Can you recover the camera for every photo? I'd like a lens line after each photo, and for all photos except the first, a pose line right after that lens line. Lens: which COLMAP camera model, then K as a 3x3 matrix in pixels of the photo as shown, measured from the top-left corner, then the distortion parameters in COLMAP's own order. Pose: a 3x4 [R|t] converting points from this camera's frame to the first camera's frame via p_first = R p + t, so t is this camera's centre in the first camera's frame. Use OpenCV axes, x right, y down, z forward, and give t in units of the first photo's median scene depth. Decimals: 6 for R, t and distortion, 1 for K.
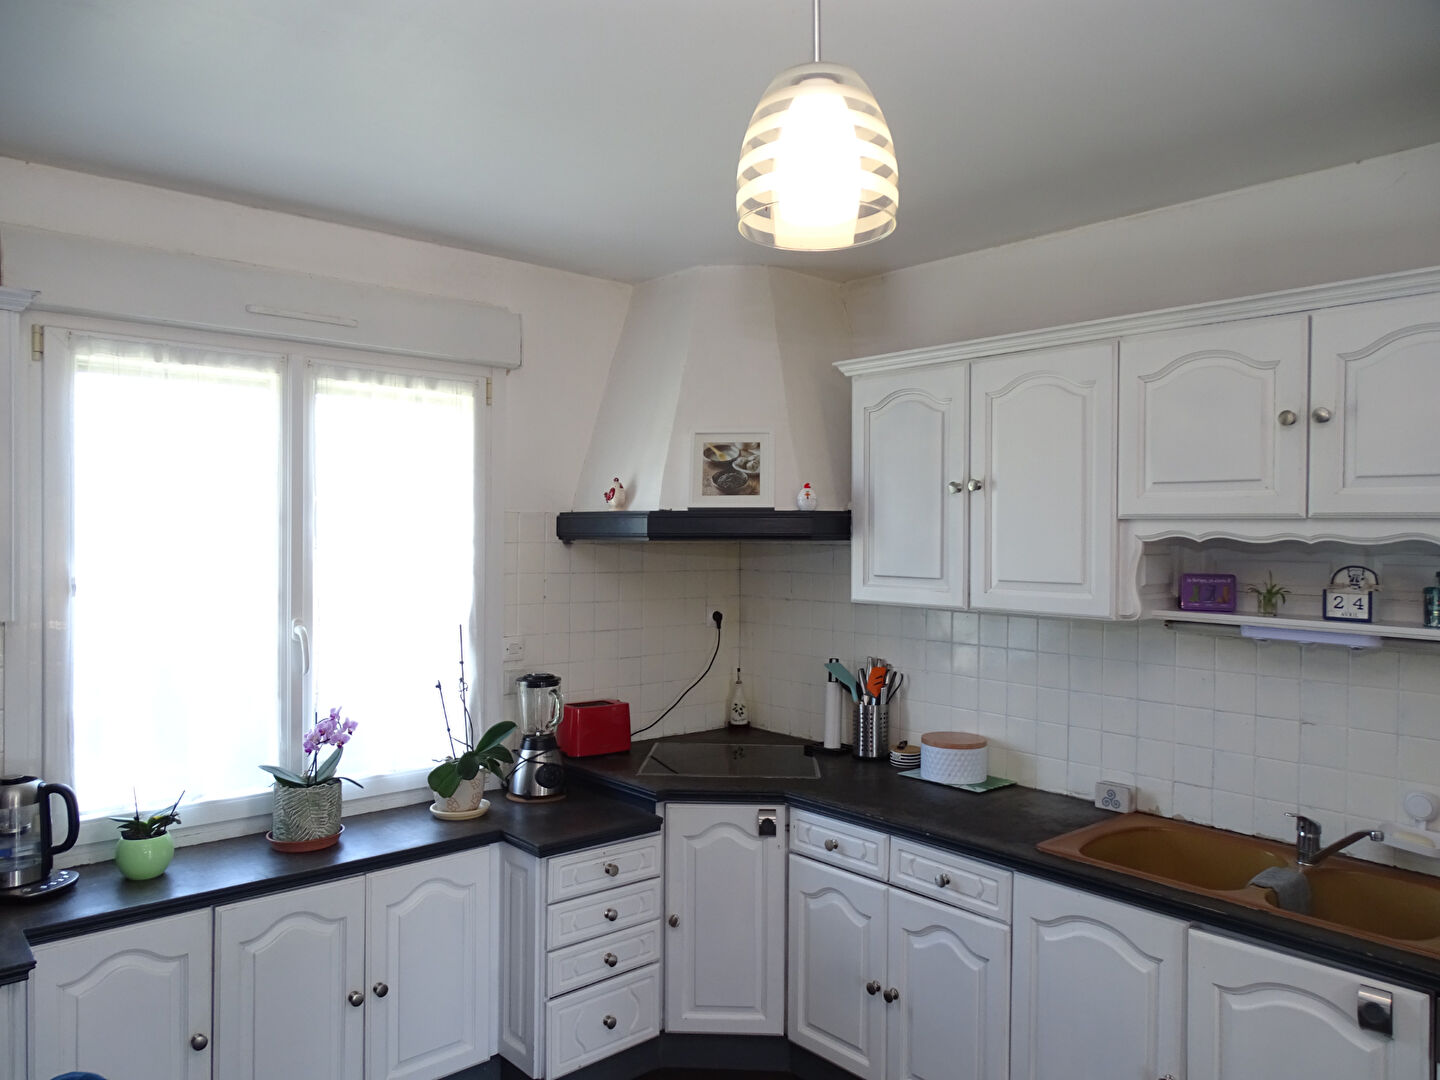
lens RADIAL K [[1050.8, 0, 720.0], [0, 1050.8, 540.0], [0, 0, 1]] dist [0.018799, 0.004269]
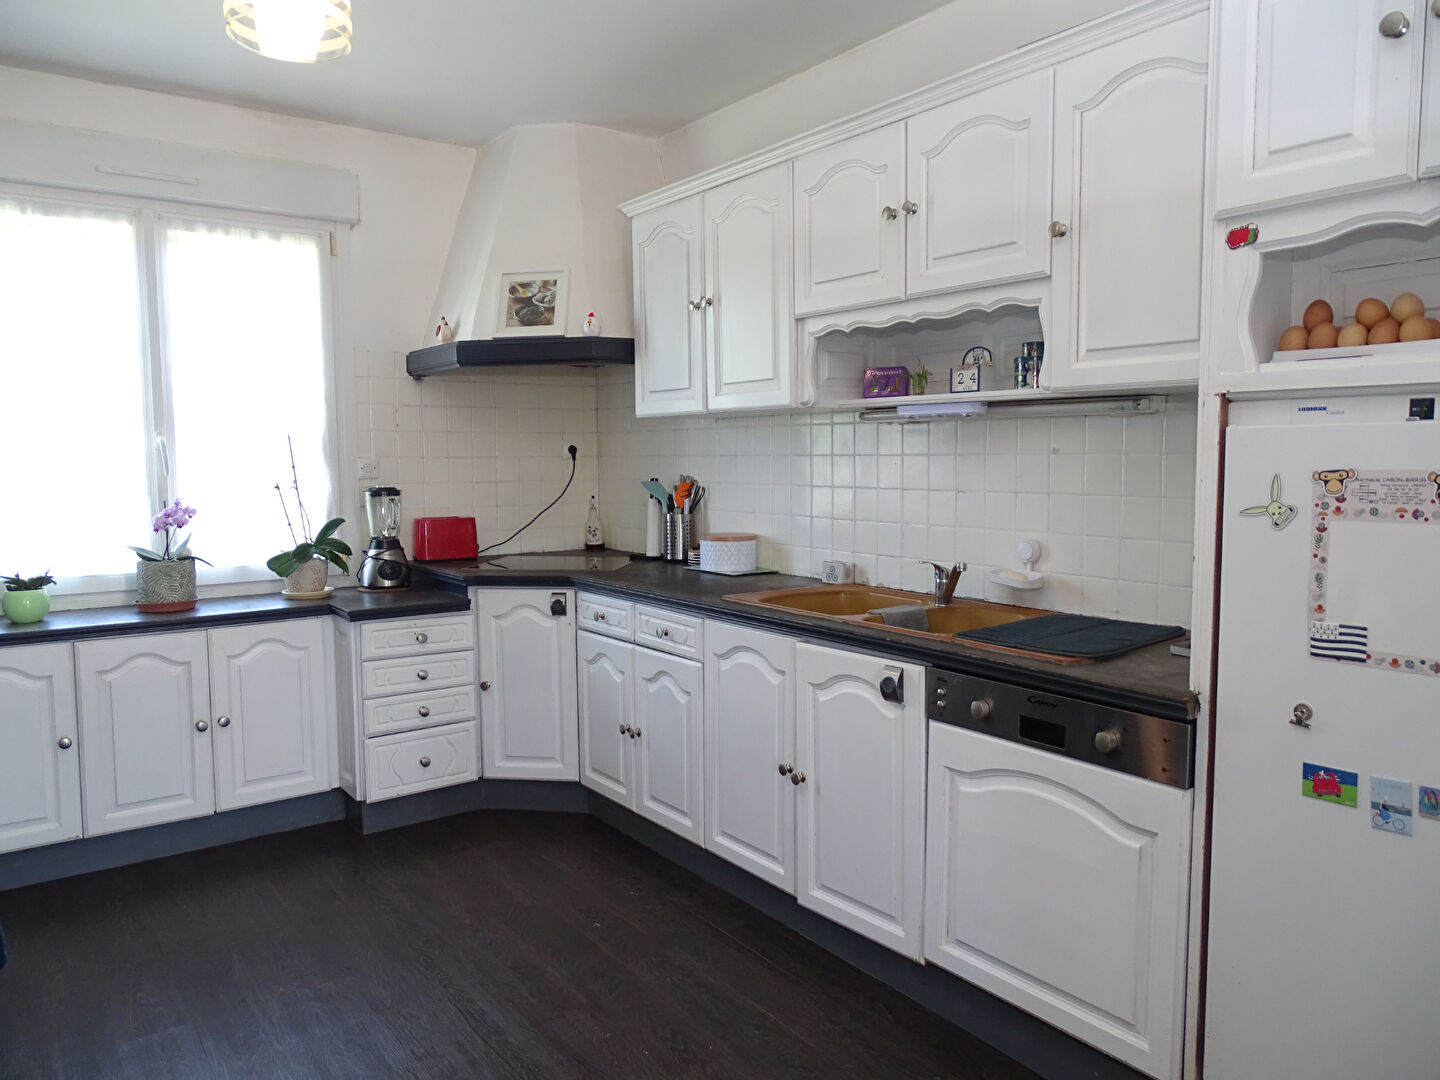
lens RADIAL K [[1063.7, 0, 720.0], [0, 1063.7, 540.0], [0, 0, 1]] dist [0.045716, -0.000963]
pose [[0.993360, -0.009366, -0.114669, 0.361136], [0.017039, 0.997667, 0.066111, 0.121571], [0.113782, -0.067626, 0.991201, -0.157452]]
